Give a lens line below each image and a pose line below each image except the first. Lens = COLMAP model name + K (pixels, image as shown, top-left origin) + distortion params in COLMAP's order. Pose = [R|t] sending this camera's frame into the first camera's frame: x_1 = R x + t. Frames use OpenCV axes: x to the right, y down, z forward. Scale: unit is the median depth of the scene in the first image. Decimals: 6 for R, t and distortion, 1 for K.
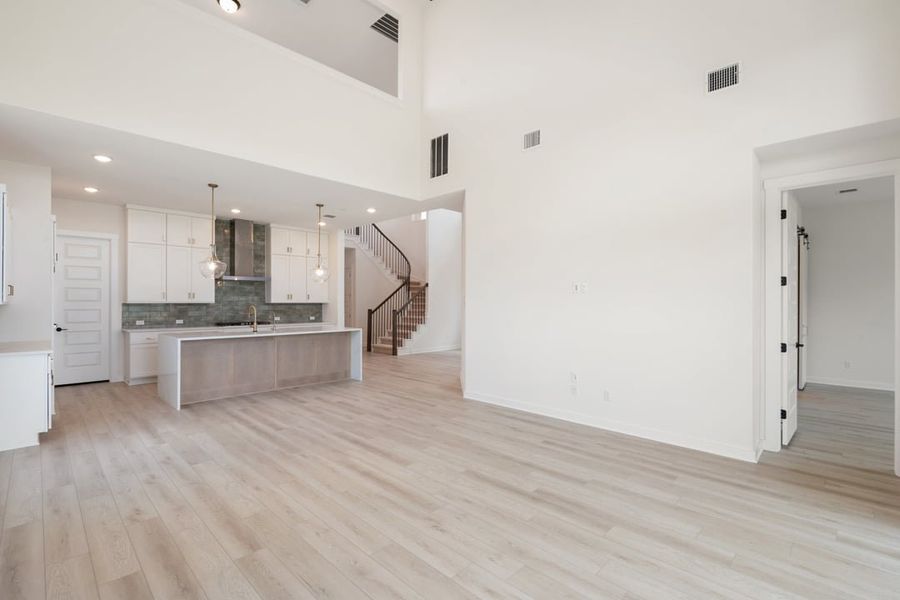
lens RADIAL K [[409.0, 0, 450.4], [0, 409.0, 300.1], [0, 0, 1]] dist [-0.002725, -0.001376]
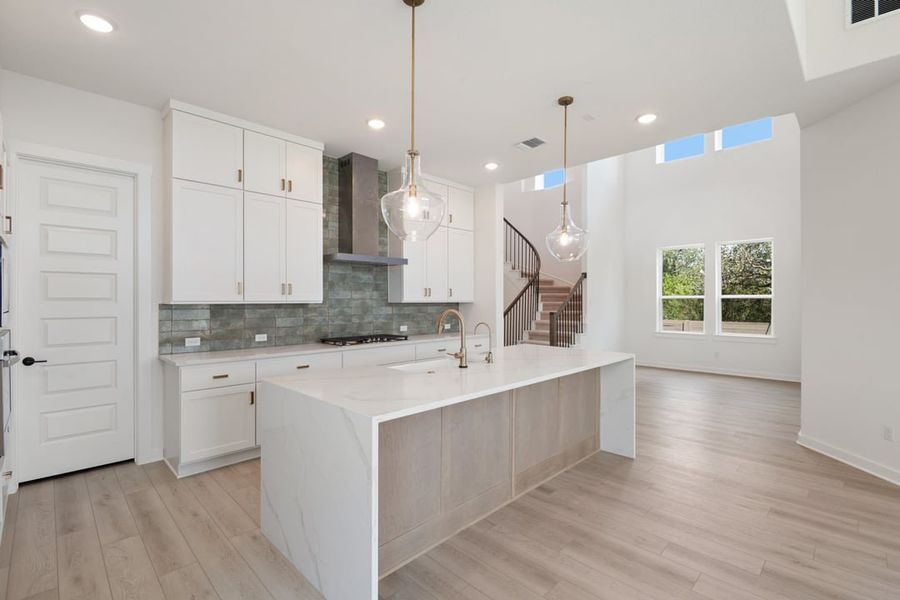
lens RADIAL K [[409.0, 0, 450.4], [0, 409.0, 300.1], [0, 0, 1]] dist [-0.002725, -0.001376]
pose [[0.999942, -0.002098, -0.010602, -0.443013], [0.002140, 0.999990, 0.003936, 0.001576], [0.010594, -0.003958, 0.999936, 0.504300]]
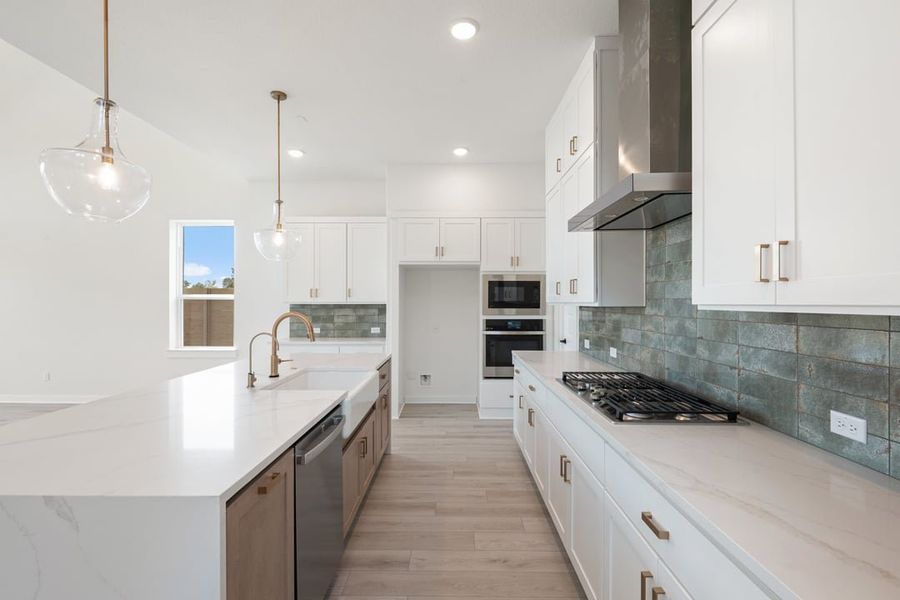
lens RADIAL K [[409.0, 0, 450.4], [0, 409.0, 300.1], [0, 0, 1]] dist [-0.002725, -0.001376]
pose [[-0.722972, -0.004871, -0.690860, -0.295975], [0.001120, 0.999966, -0.008223, 0.005221], [0.690876, -0.006718, -0.722942, 1.281327]]
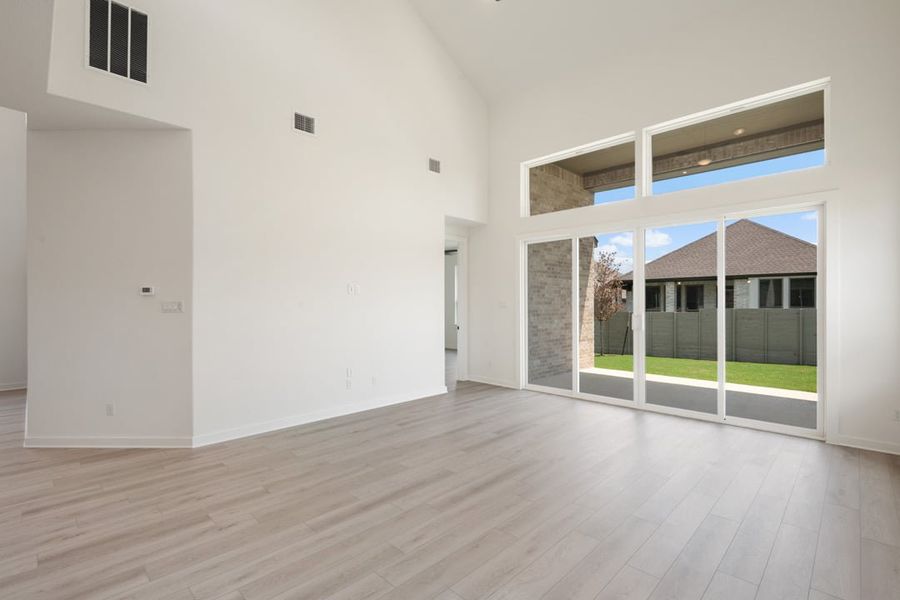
lens RADIAL K [[415.3, 0, 451.1], [0, 415.3, 302.4], [0, 0, 1]] dist [-0.002082, -0.000596]
pose [[-0.001575, -0.000763, 0.999998, -0.528638], [-0.004009, 0.999992, 0.000757, 0.002316], [-0.999991, -0.004008, -0.001578, 0.493031]]
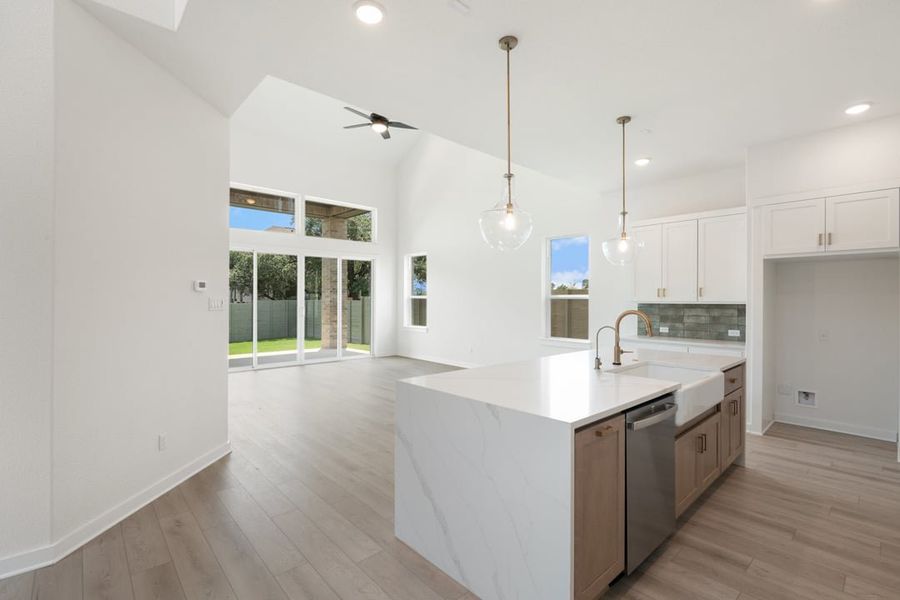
lens RADIAL K [[409.0, 0, 450.4], [0, 409.0, 300.1], [0, 0, 1]] dist [-0.002725, -0.001376]
pose [[-0.998370, -0.006009, 0.056762, -0.282889], [-0.006294, 0.999968, -0.004841, 0.005717], [-0.056731, -0.005191, -0.998376, 1.350395]]
